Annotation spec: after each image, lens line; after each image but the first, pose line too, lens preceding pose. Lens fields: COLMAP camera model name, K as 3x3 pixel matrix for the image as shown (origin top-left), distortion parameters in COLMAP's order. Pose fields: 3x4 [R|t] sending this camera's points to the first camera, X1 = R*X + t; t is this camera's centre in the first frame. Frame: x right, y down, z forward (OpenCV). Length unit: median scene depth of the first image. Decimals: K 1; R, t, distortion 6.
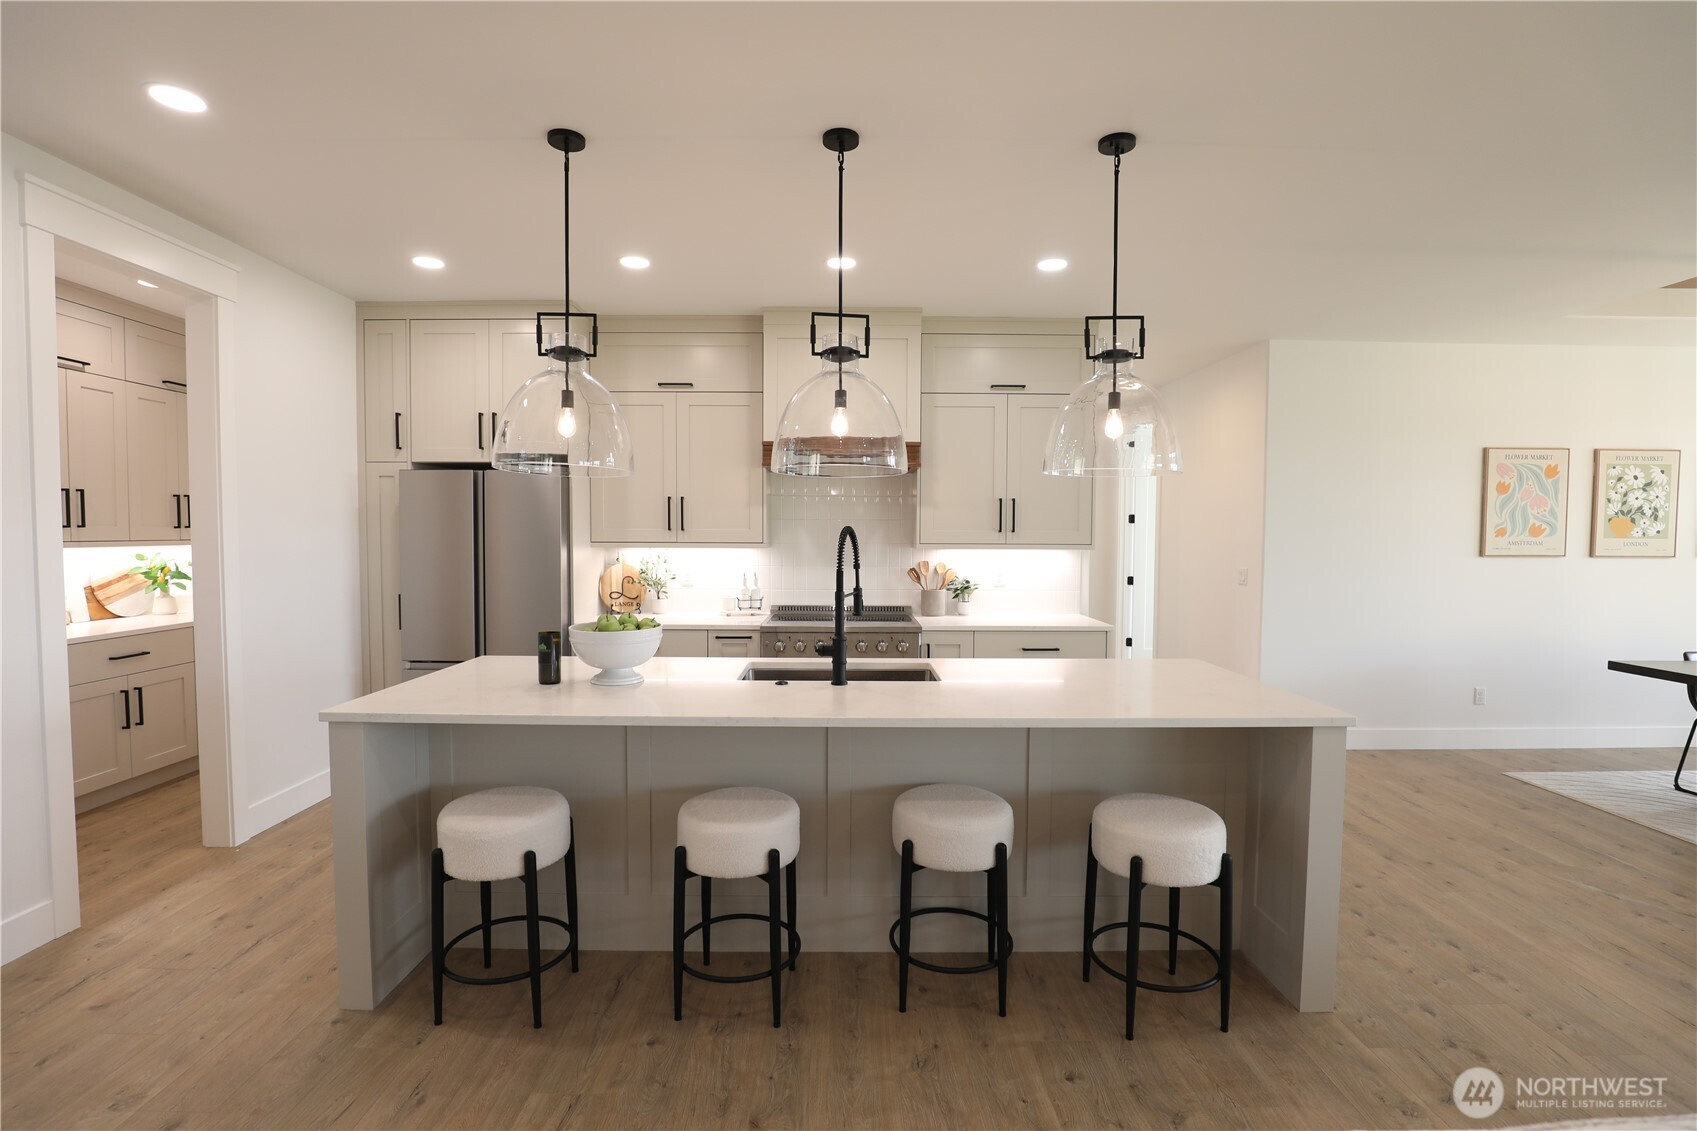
lens RADIAL K [[770.7, 0, 848.5], [0, 770.7, 565.5], [0, 0, 1]] dist [-0.031905, 0.000516]
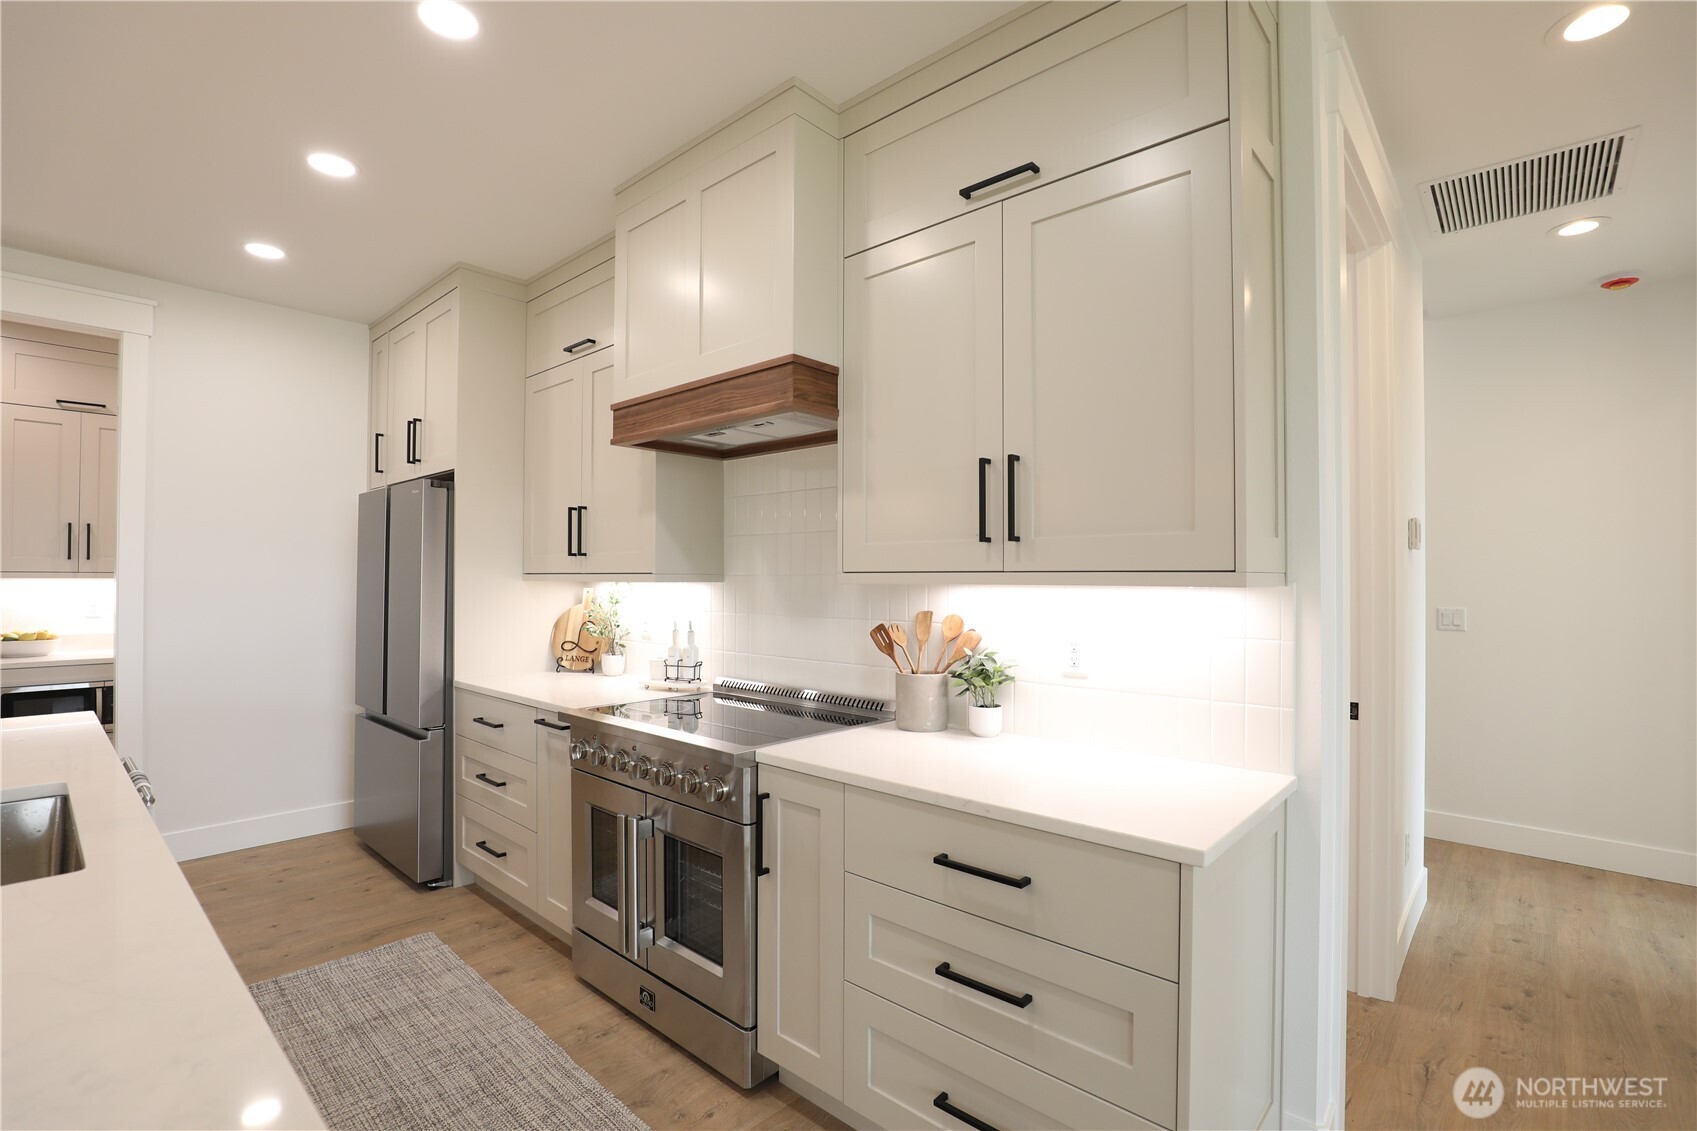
lens RADIAL K [[770.7, 0, 848.5], [0, 770.7, 565.5], [0, 0, 1]] dist [-0.031905, 0.000516]
pose [[0.736095, -0.012887, -0.676755, 0.416197], [-0.029838, 0.998229, -0.051463, -0.009140], [0.676220, 0.058075, 0.734407, 0.660474]]
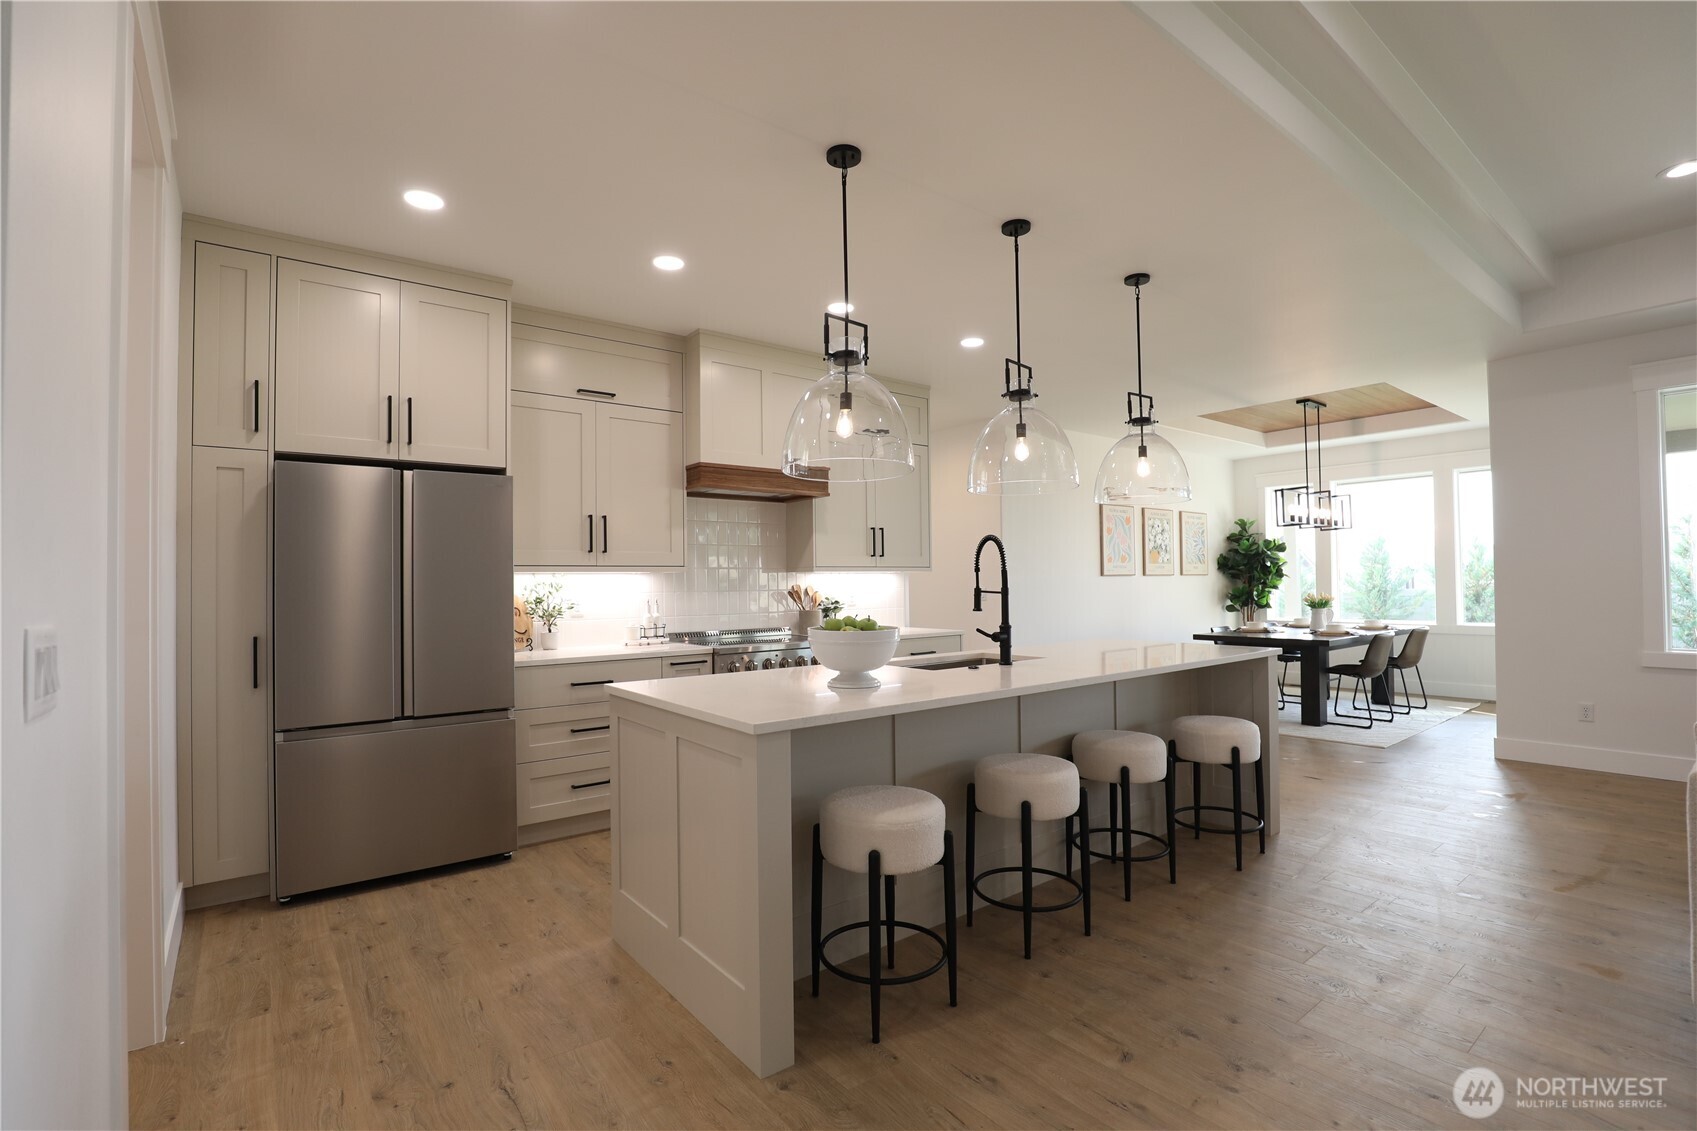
lens RADIAL K [[770.7, 0, 848.5], [0, 770.7, 565.5], [0, 0, 1]] dist [-0.031905, 0.000516]
pose [[0.791533, -0.001131, 0.611125, -0.540320], [0.044179, 0.997488, -0.055374, 0.032497], [-0.609527, 0.070829, 0.789595, 0.110112]]
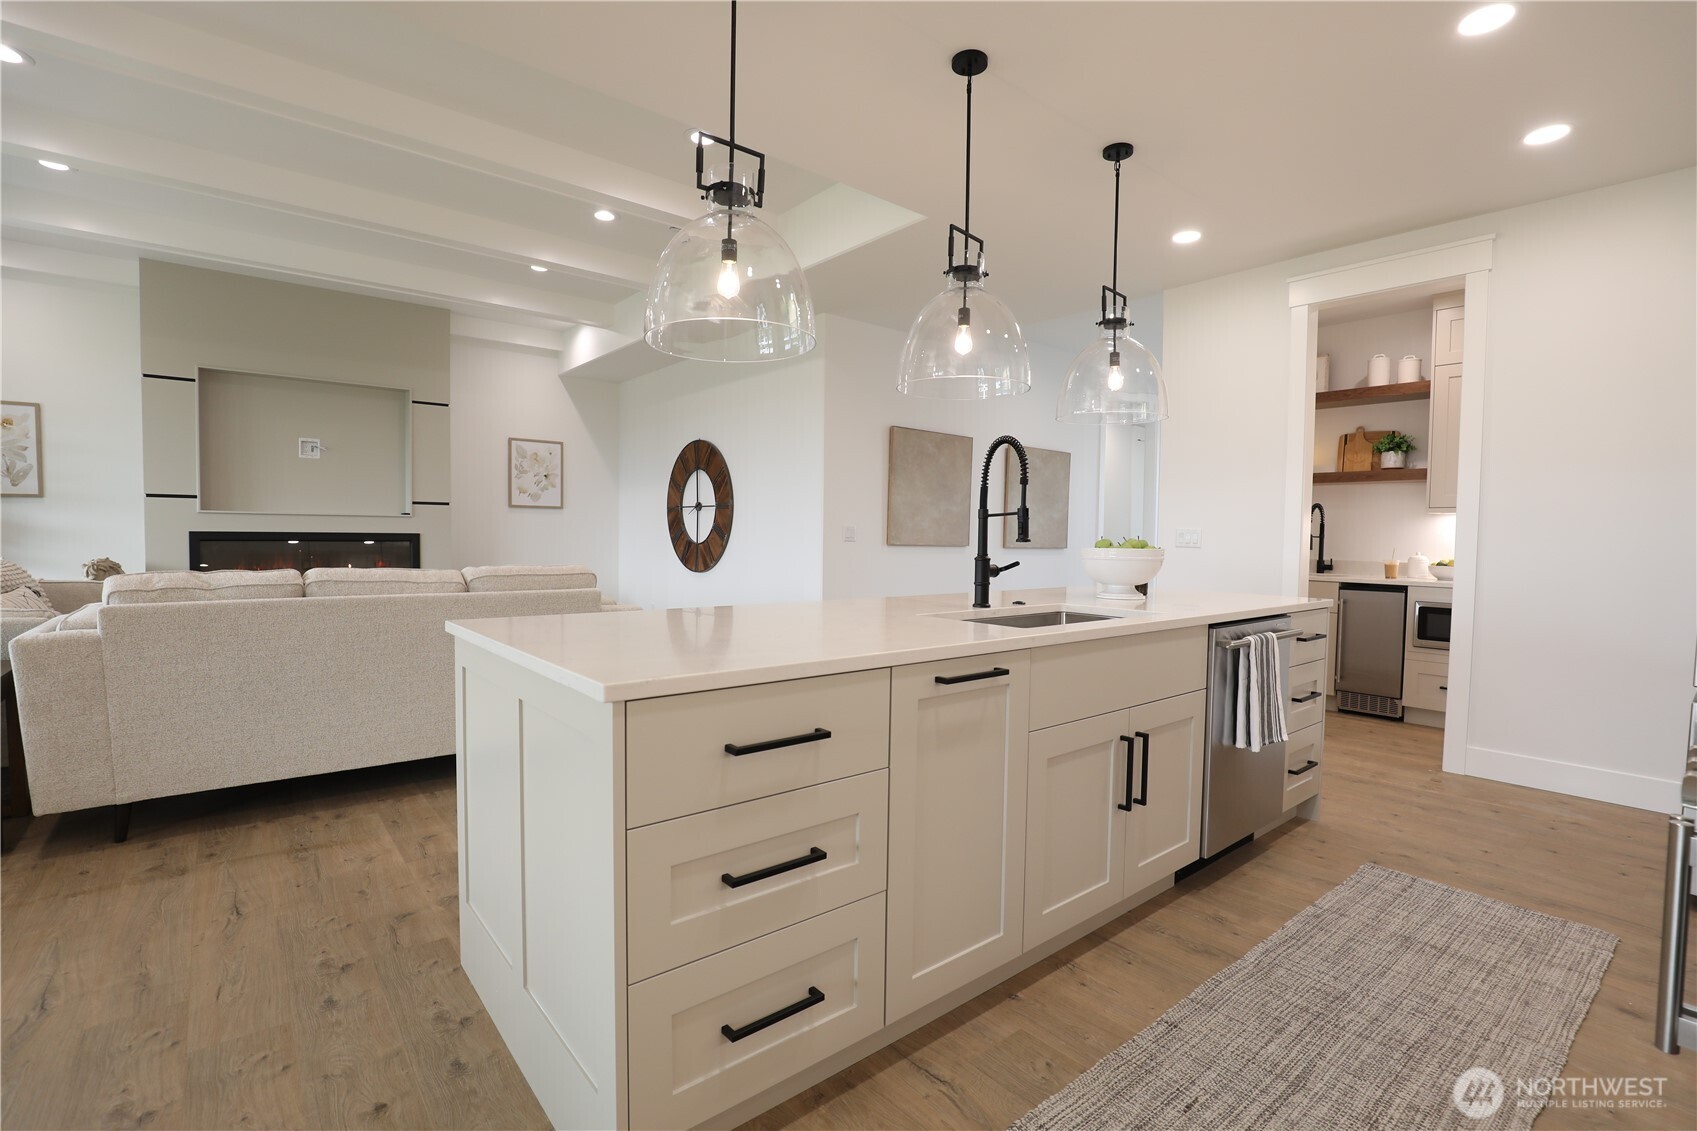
lens RADIAL K [[764.5, 0, 820.6], [0, 764.5, 527.1], [0, 0, 1]] dist [-0.030865, 0.000152]
pose [[-0.789760, -0.018591, -0.613134, 0.420784], [-0.047251, 0.998415, 0.030589, 0.021660], [0.611594, 0.053129, -0.789386, 0.937950]]
